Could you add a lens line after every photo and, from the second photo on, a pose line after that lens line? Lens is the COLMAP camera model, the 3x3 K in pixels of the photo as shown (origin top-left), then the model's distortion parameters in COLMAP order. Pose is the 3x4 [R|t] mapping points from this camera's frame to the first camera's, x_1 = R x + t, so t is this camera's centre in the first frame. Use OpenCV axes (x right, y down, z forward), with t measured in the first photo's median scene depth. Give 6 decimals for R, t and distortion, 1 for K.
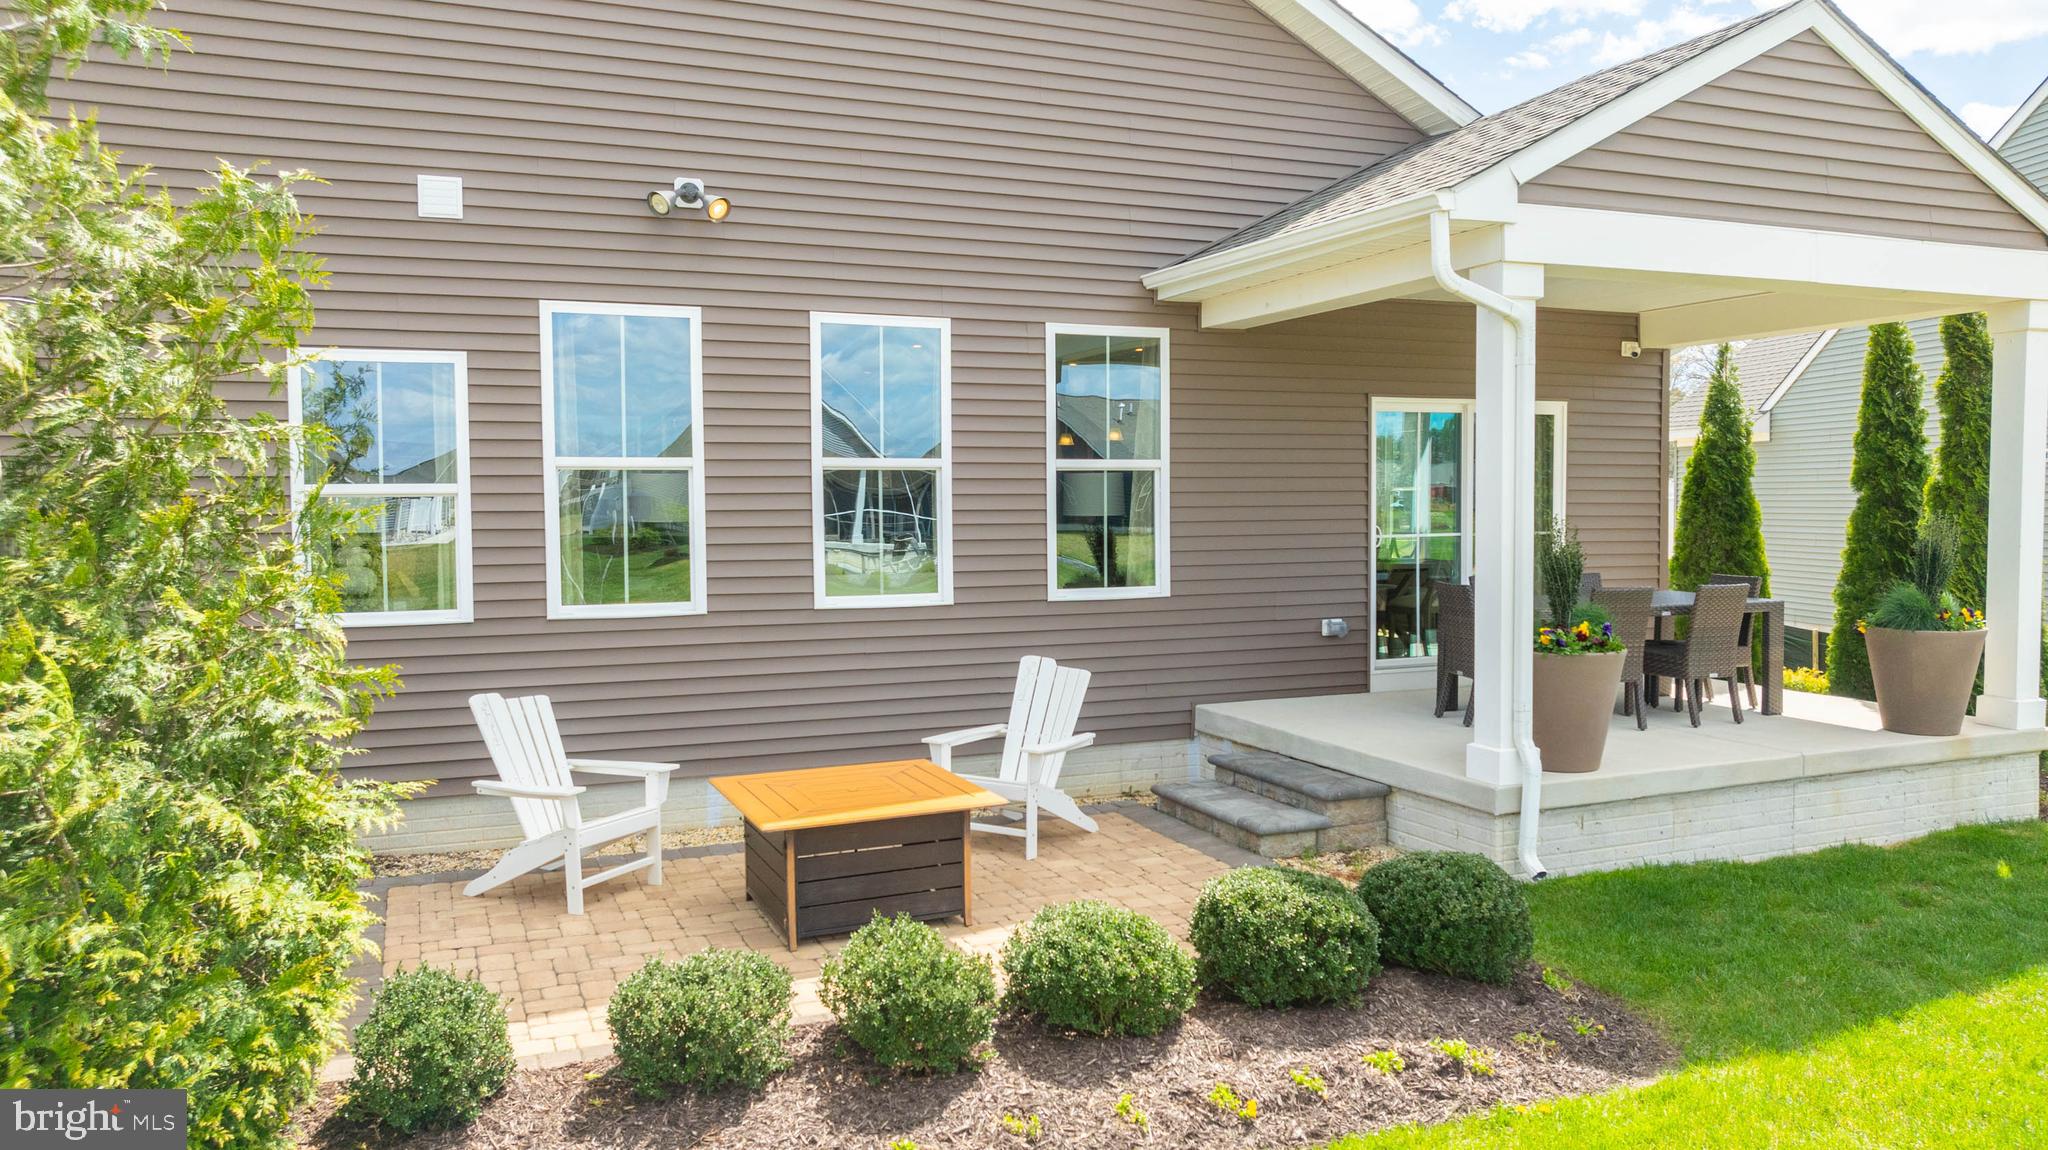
lens RADIAL K [[1457.7, 0, 1035.3], [0, 1457.7, 575.9], [0, 0, 1]] dist [-0.019497, 0.000888]
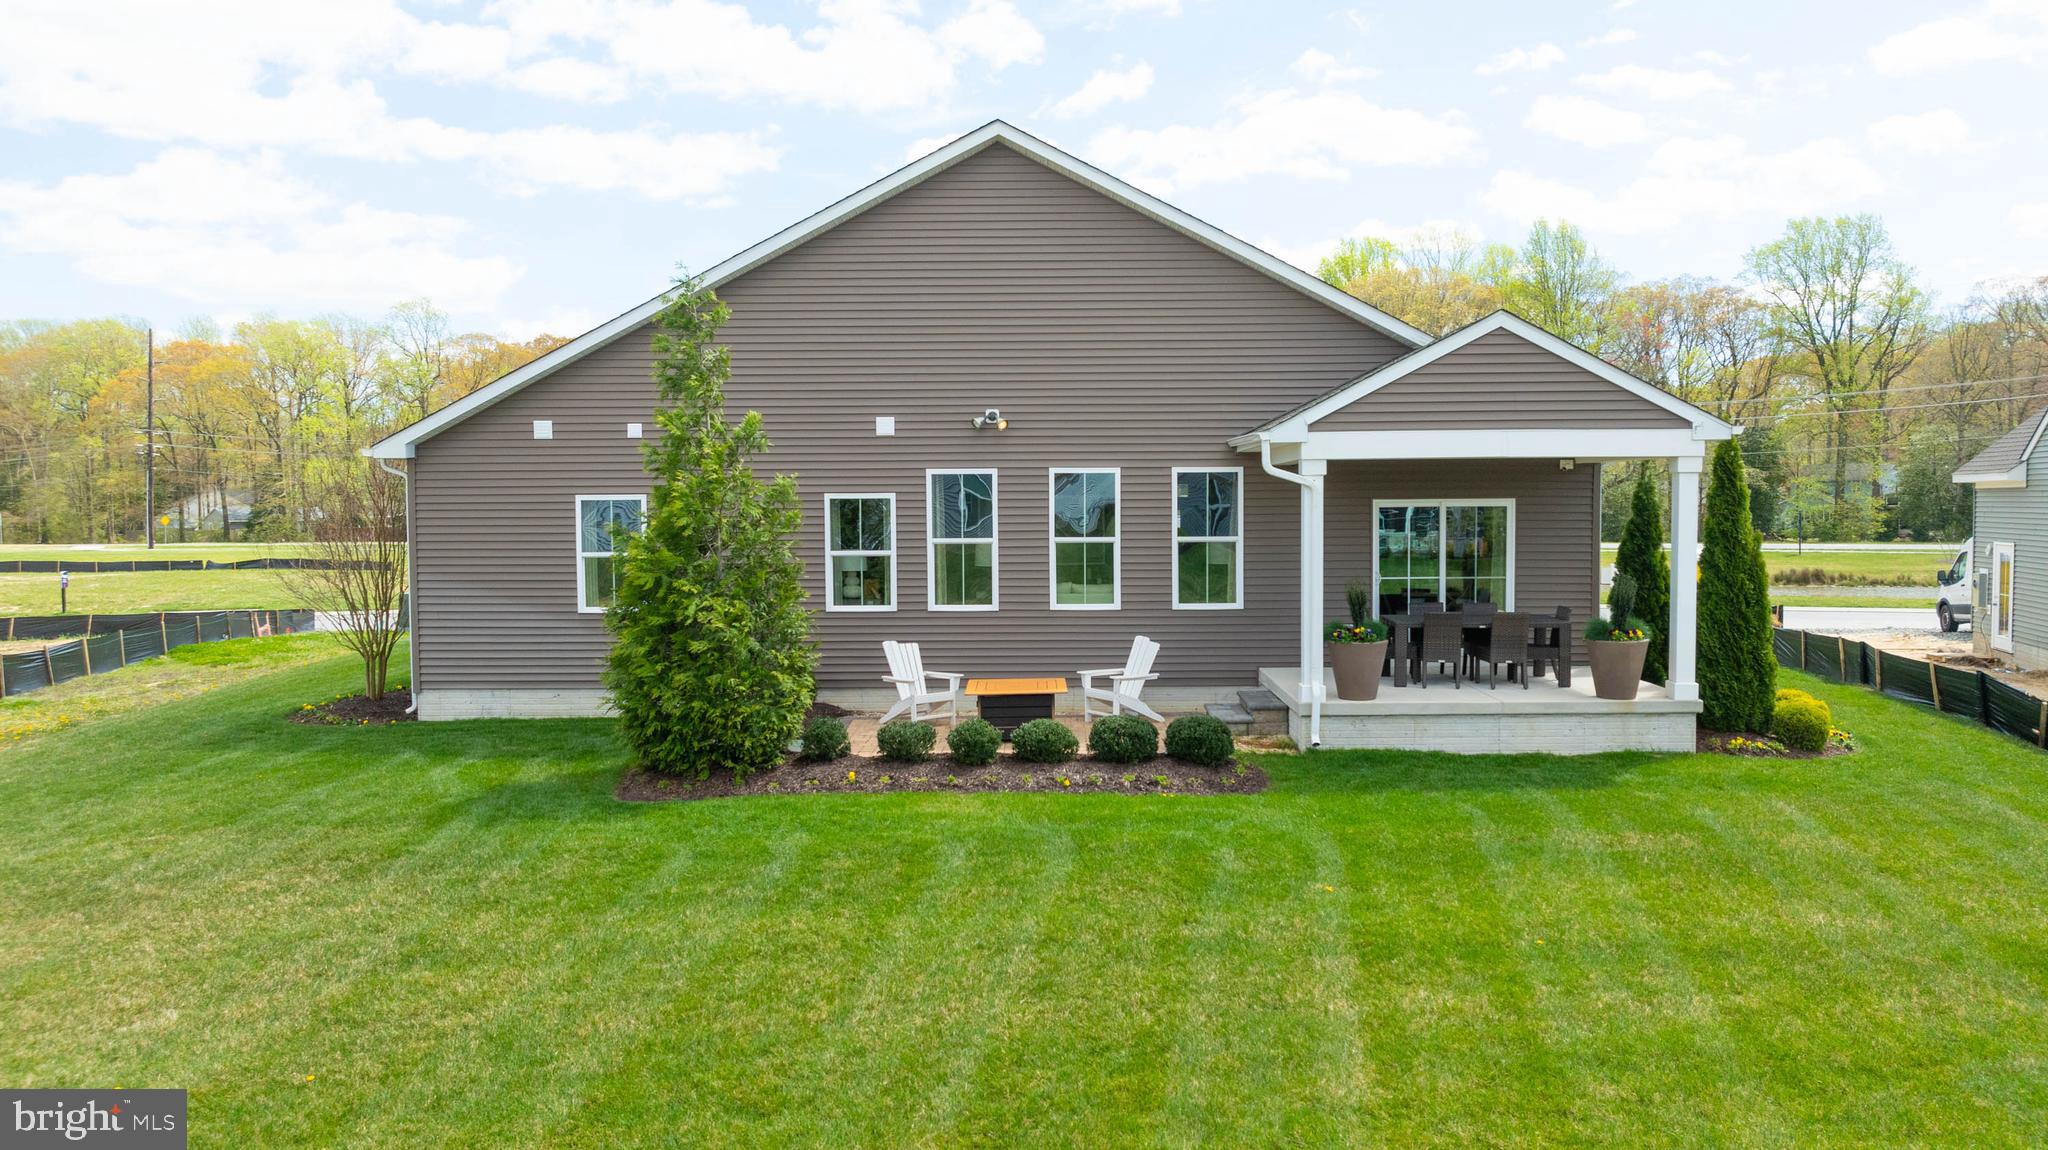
lens RADIAL K [[1457.7, 0, 1035.3], [0, 1457.7, 575.9], [0, 0, 1]] dist [-0.019497, 0.000888]
pose [[0.915273, 0.021038, -0.402285, 0.708854], [-0.020287, 0.999775, 0.006128, -0.040817], [0.402323, 0.002552, 0.915494, -0.973229]]
